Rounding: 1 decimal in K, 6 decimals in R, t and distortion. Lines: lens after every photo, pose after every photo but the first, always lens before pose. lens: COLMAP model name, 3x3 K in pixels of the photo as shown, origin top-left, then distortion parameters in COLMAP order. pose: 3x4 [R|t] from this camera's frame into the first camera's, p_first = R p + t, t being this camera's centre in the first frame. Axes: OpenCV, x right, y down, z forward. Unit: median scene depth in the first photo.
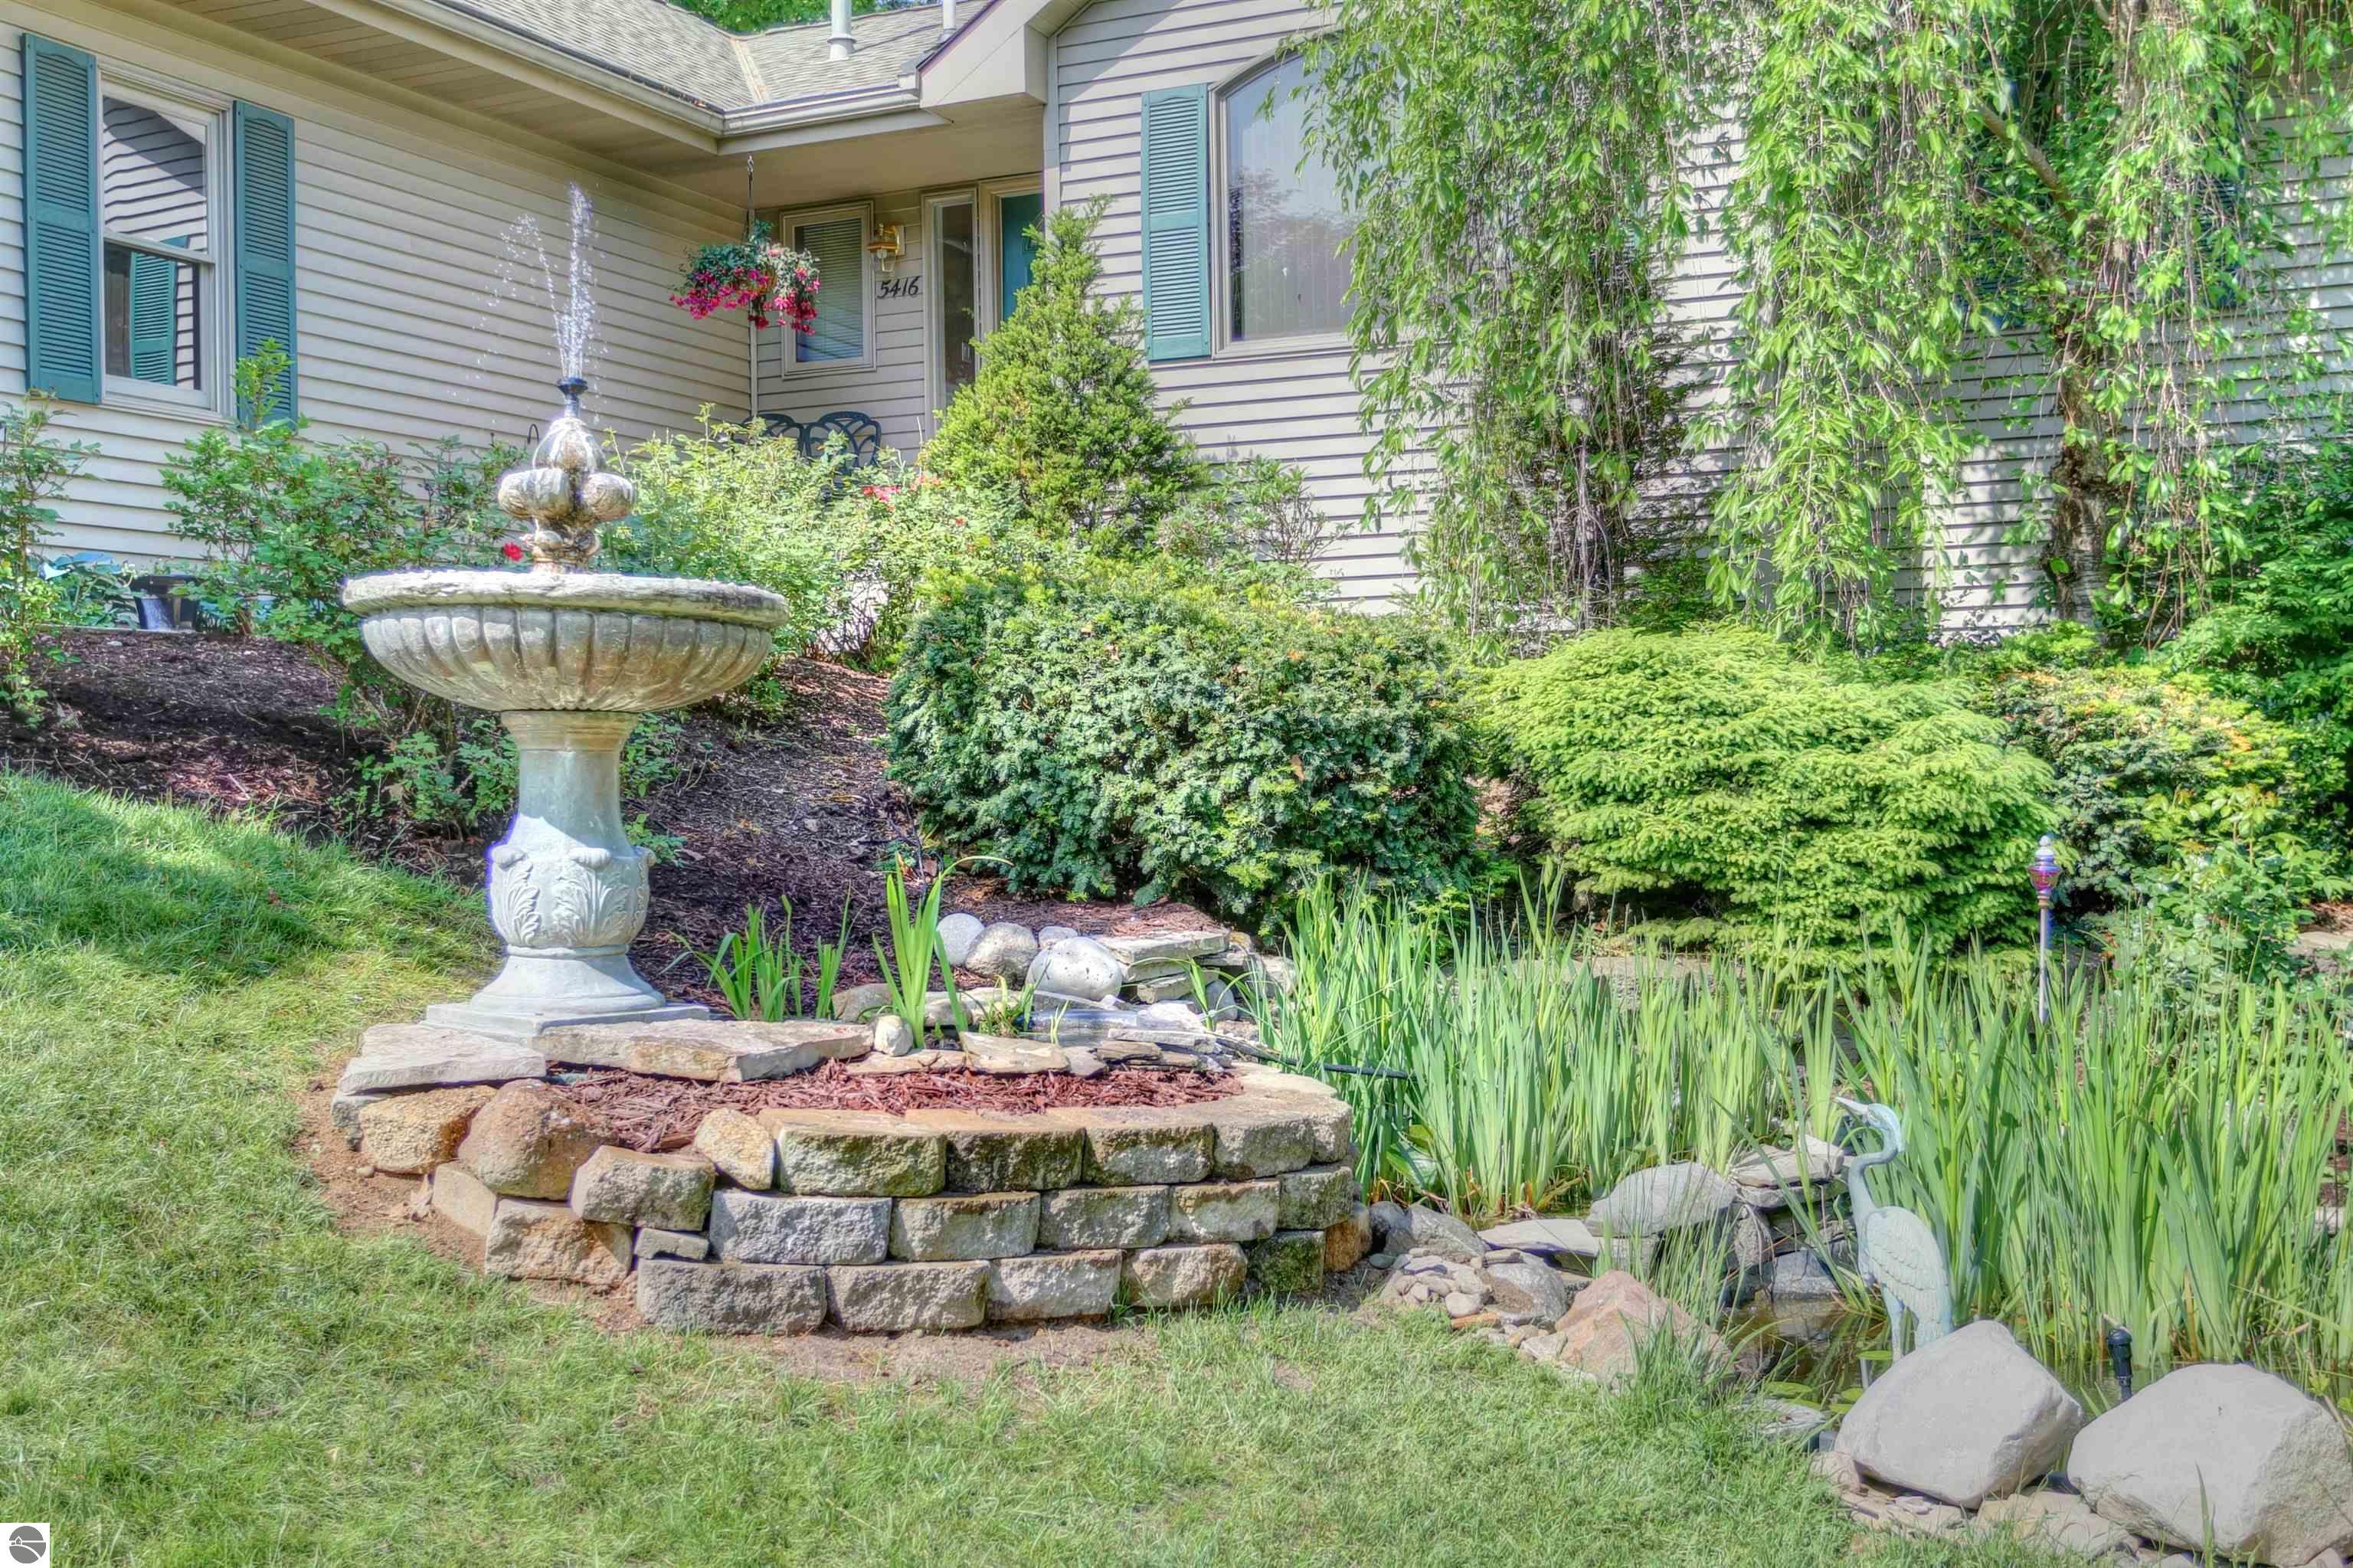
lens RADIAL K [[2442.8, 0, 1176.5], [0, 2442.8, 784.0], [0, 0, 1]] dist [-0.032870, -0.005467]
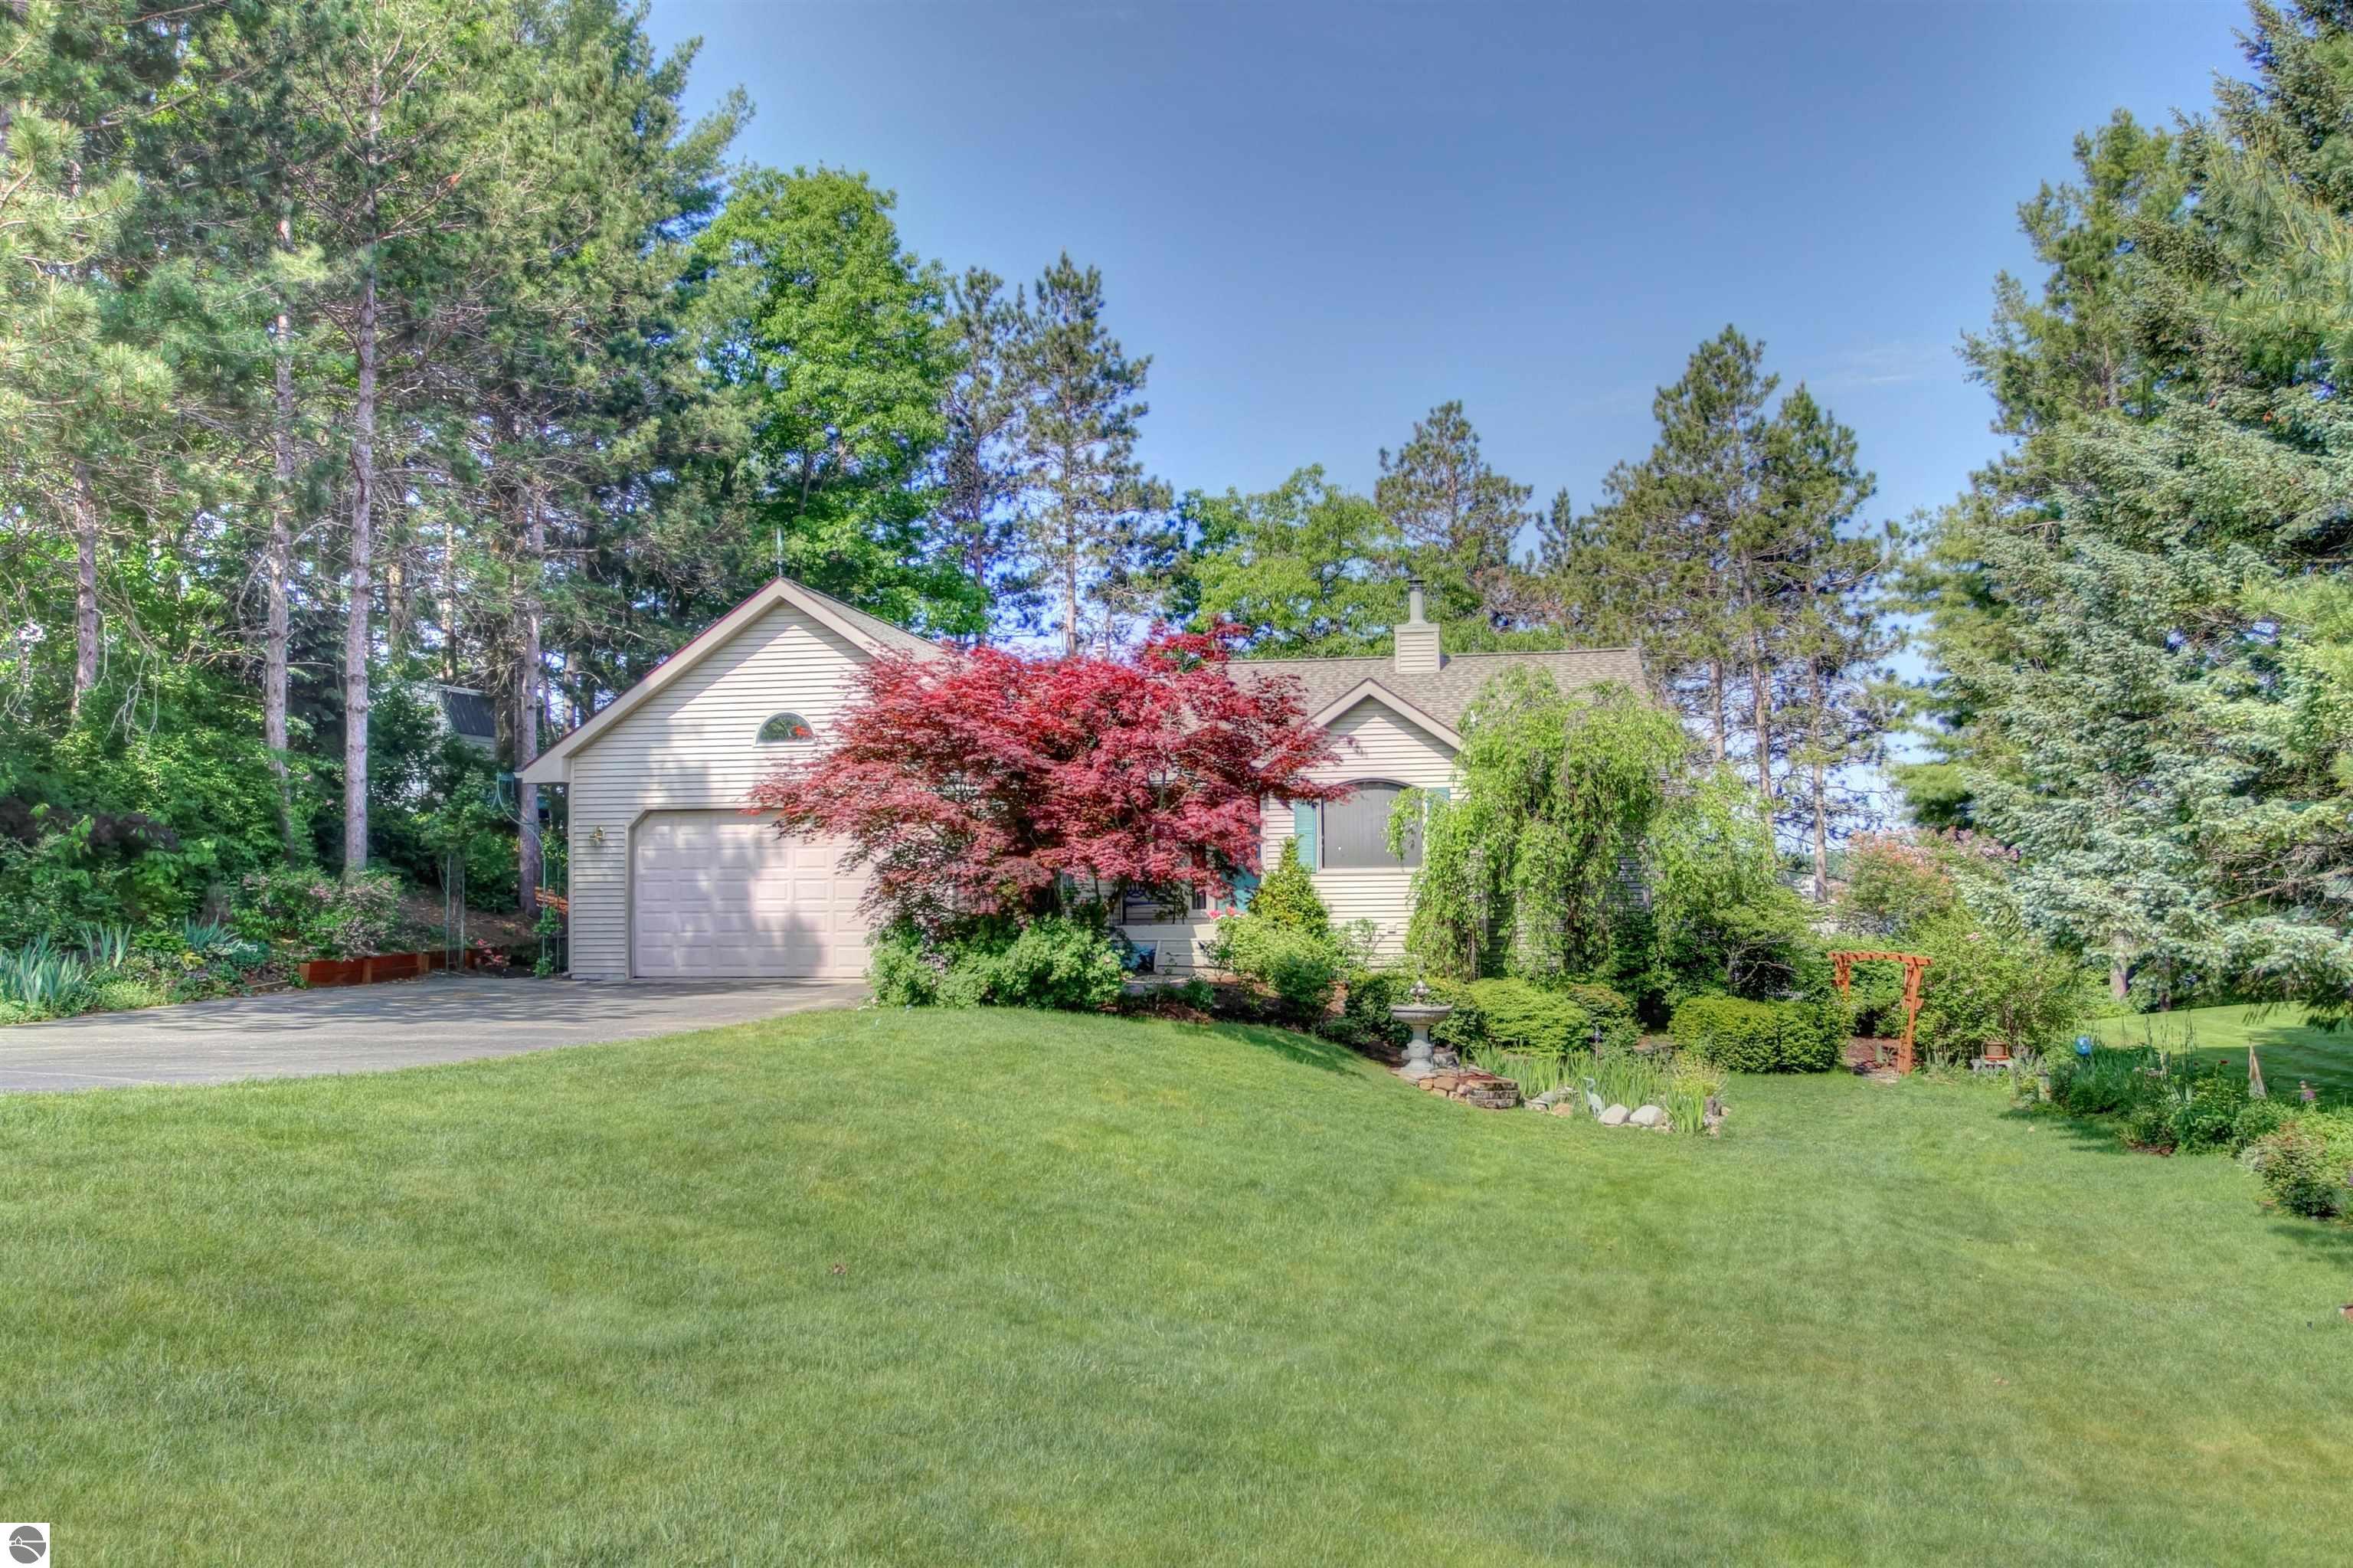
lens RADIAL K [[1887.1, 0, 1176.5], [0, 1887.1, 784.0], [0, 0, 1]] dist [-0.073362, 0.041696]
pose [[0.968469, 0.015747, 0.248637, -1.278876], [0.000255, 0.997937, -0.064196, -0.208066], [-0.249135, 0.062235, 0.966467, -2.271409]]
